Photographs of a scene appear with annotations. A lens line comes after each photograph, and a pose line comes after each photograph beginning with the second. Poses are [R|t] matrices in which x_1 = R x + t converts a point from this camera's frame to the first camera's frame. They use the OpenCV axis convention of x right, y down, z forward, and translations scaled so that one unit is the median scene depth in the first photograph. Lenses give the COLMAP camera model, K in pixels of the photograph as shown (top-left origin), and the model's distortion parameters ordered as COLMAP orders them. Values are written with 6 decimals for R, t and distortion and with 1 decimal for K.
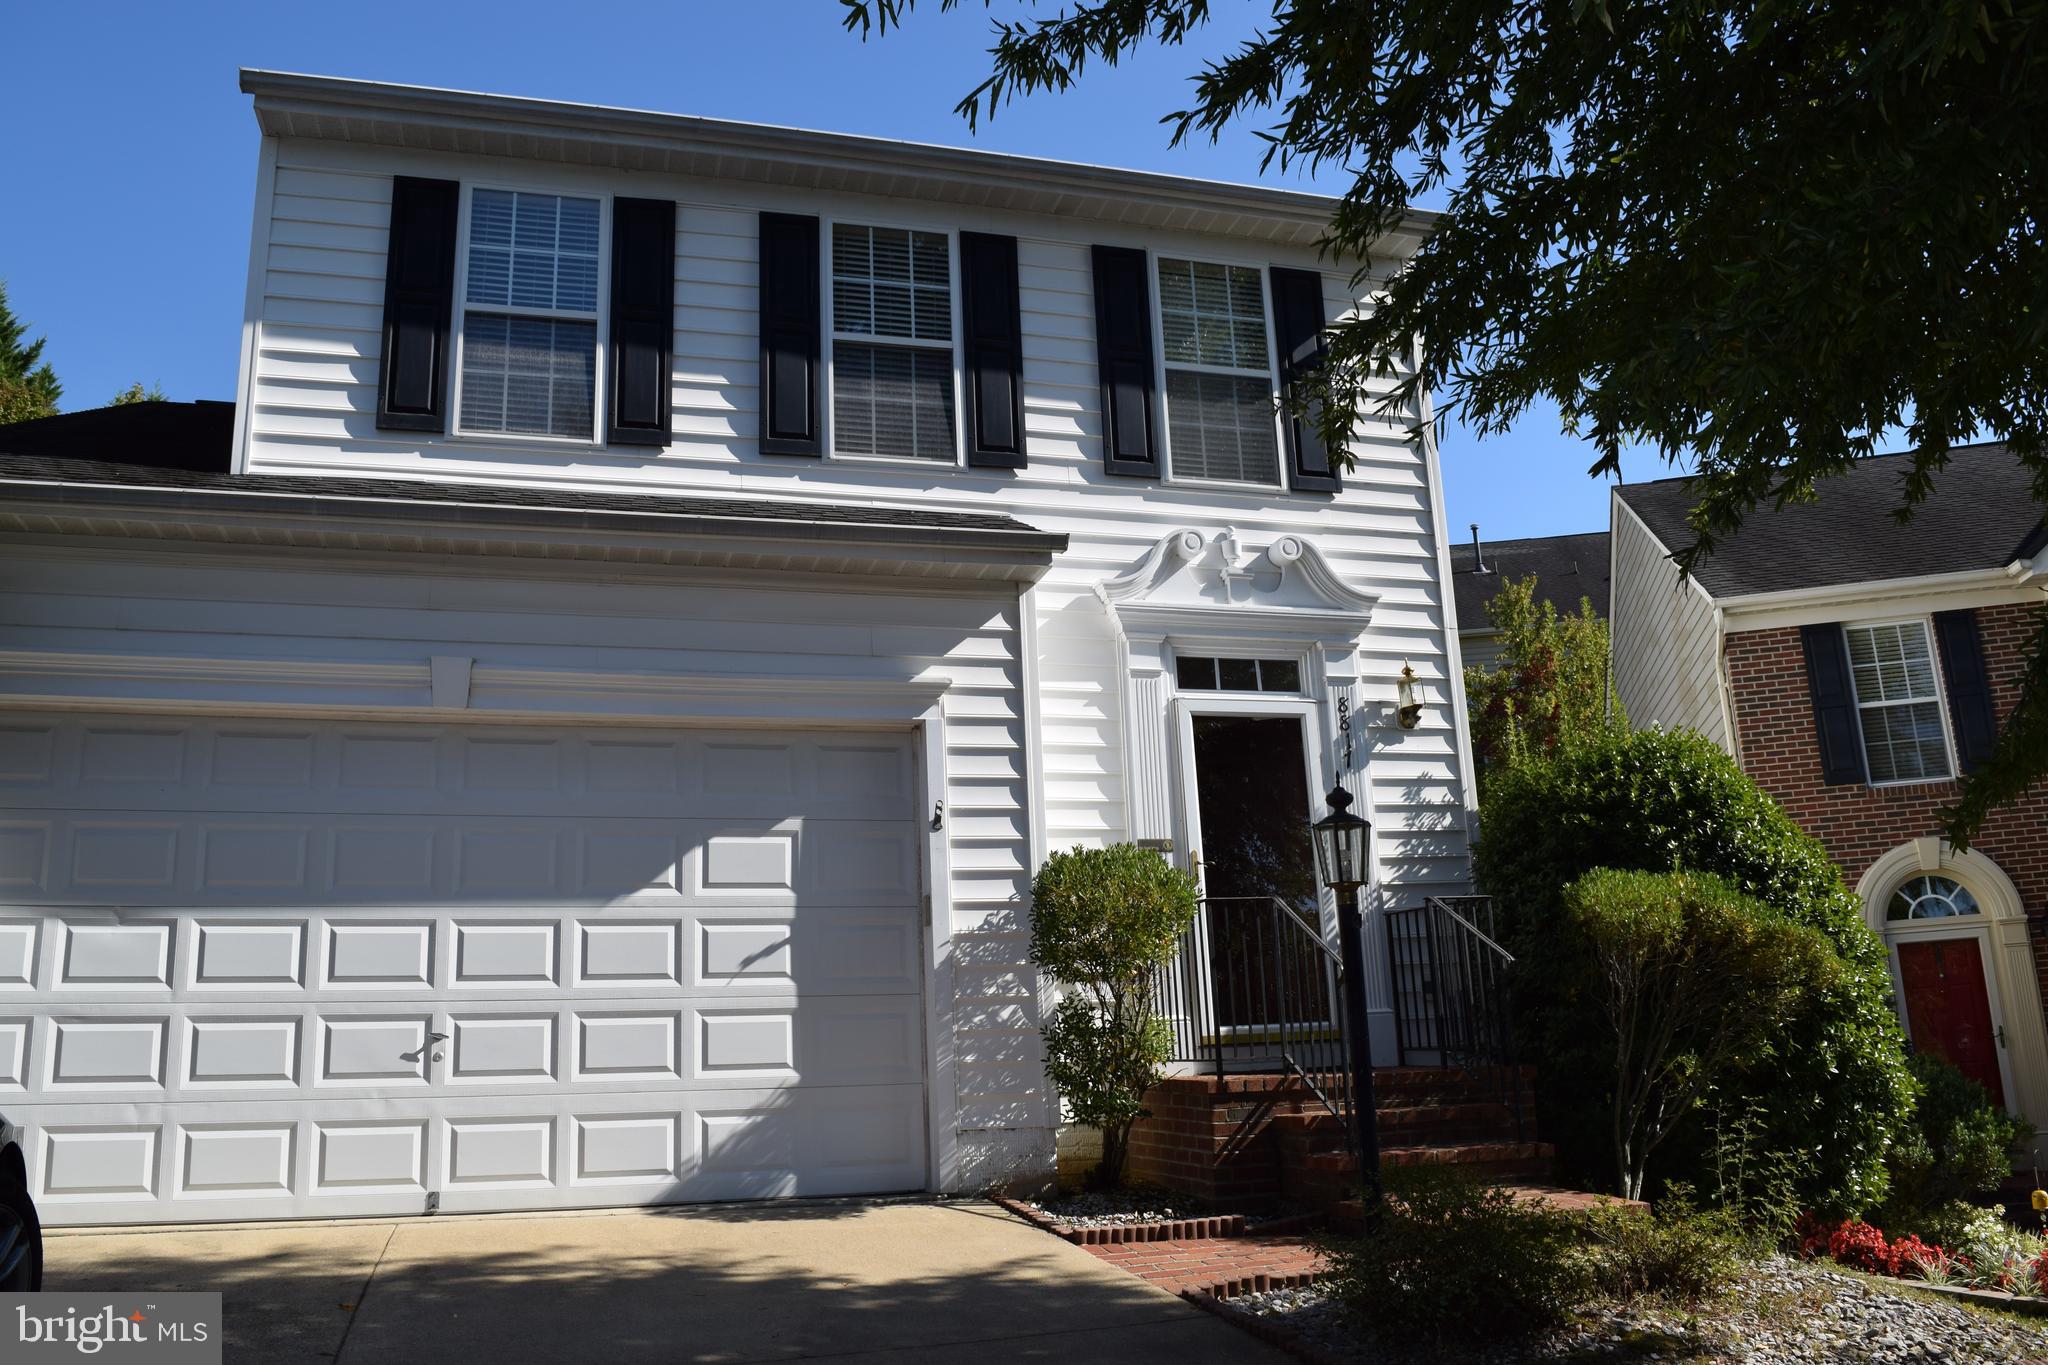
lens RADIAL K [[1654.9, 0, 1023.6], [0, 1654.9, 681.2], [0, 0, 1]] dist [-0.090071, 0.011270]
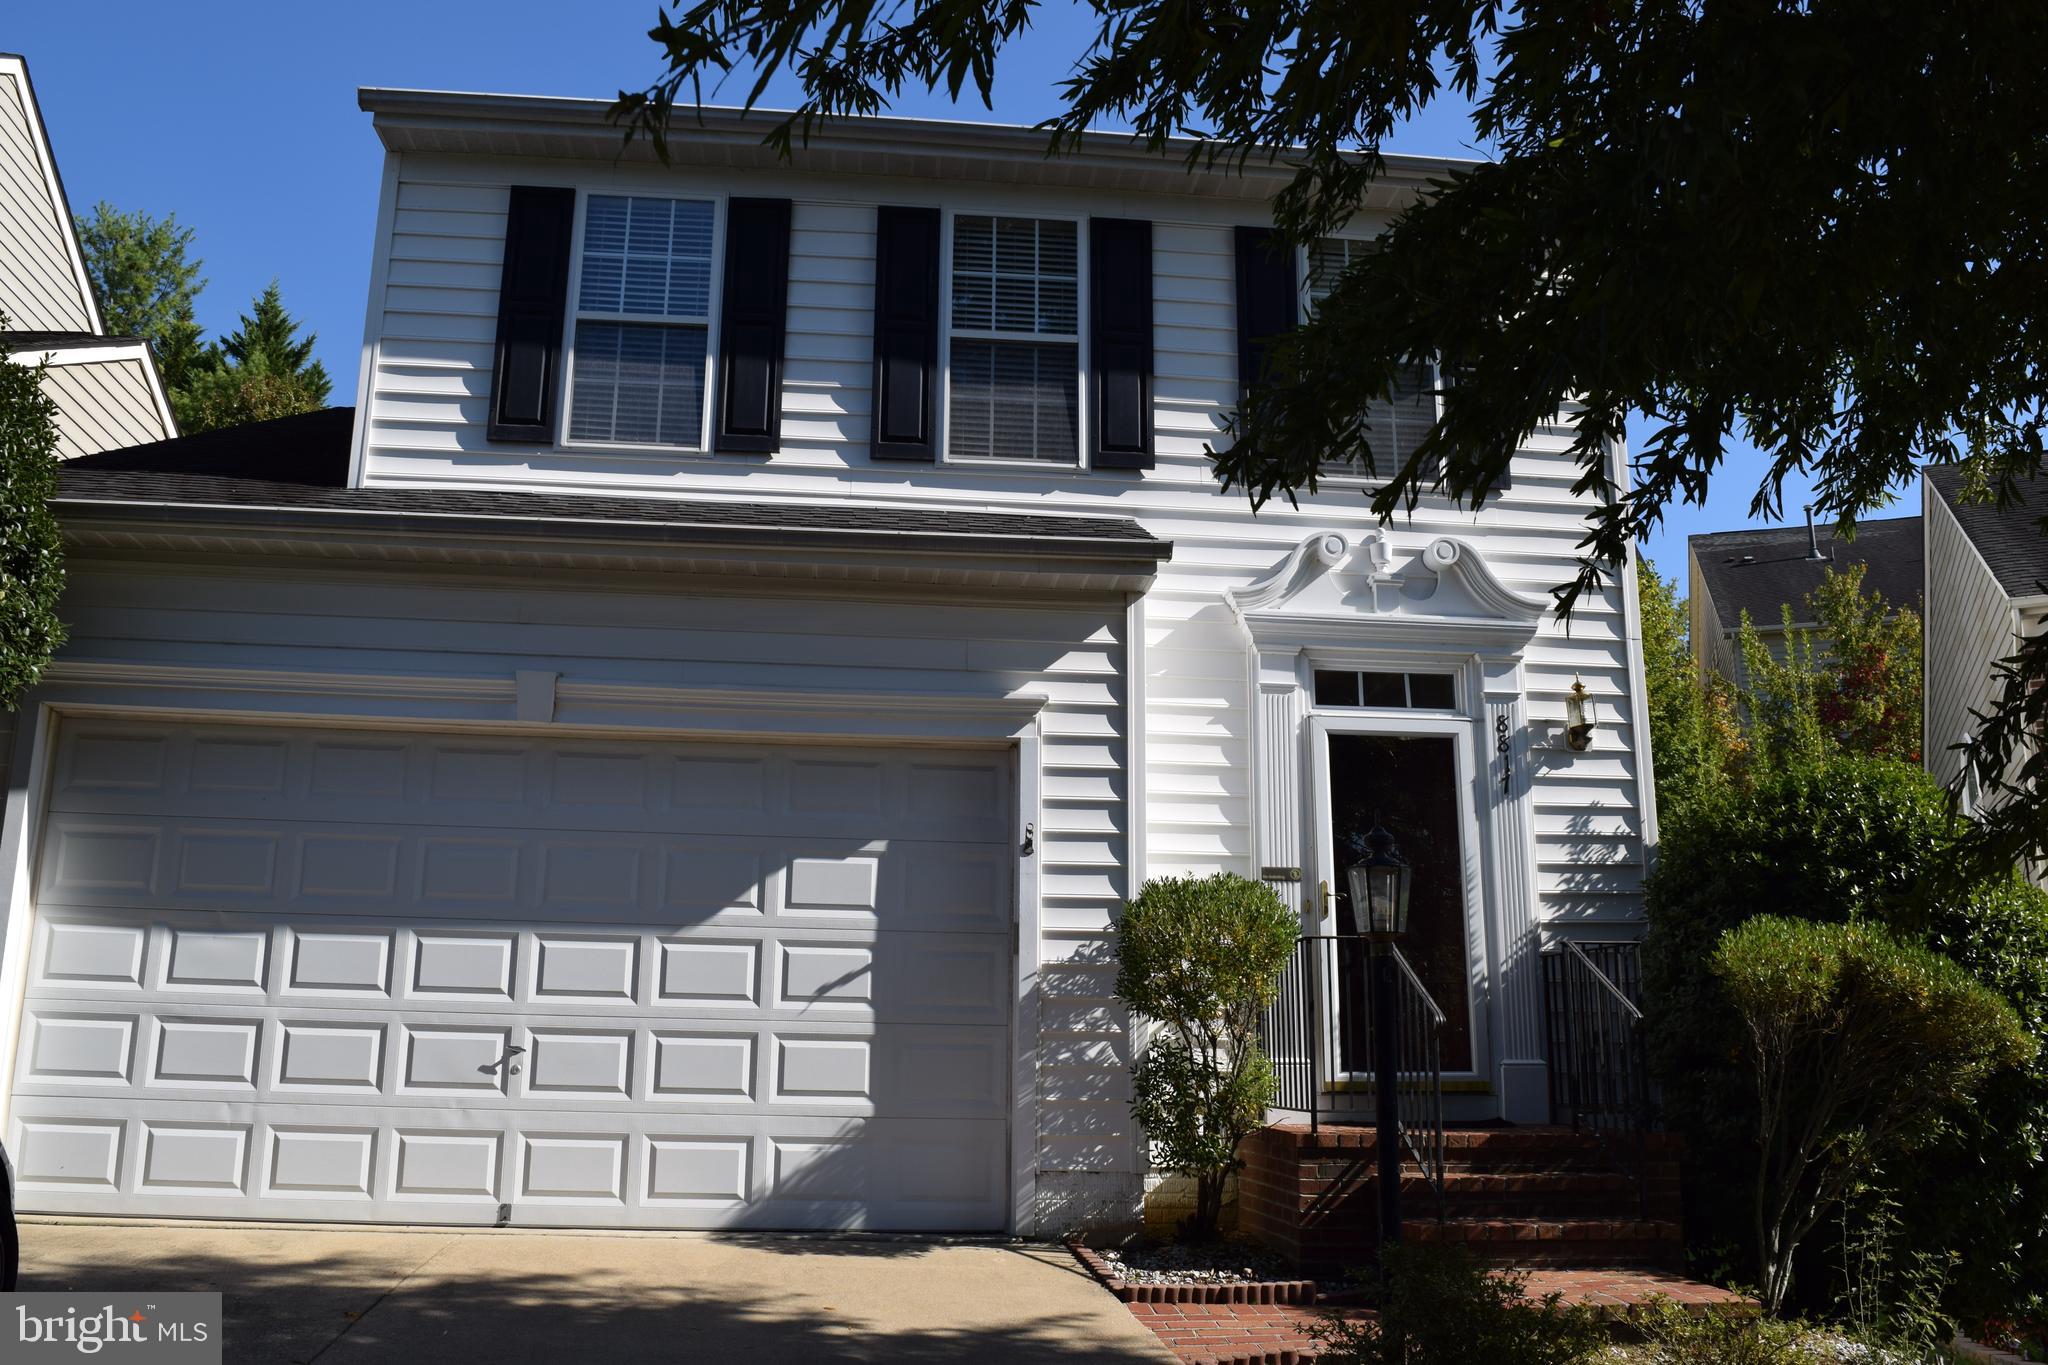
lens RADIAL K [[1759.1, 0, 1022.7], [0, 1759.1, 682.6], [0, 0, 1]] dist [-0.092997, 0.015373]
pose [[0.982336, 0.007384, -0.186980, 0.131777], [-0.005995, 0.999950, 0.007992, -0.016876], [0.187030, -0.006730, 0.982331, 0.006210]]
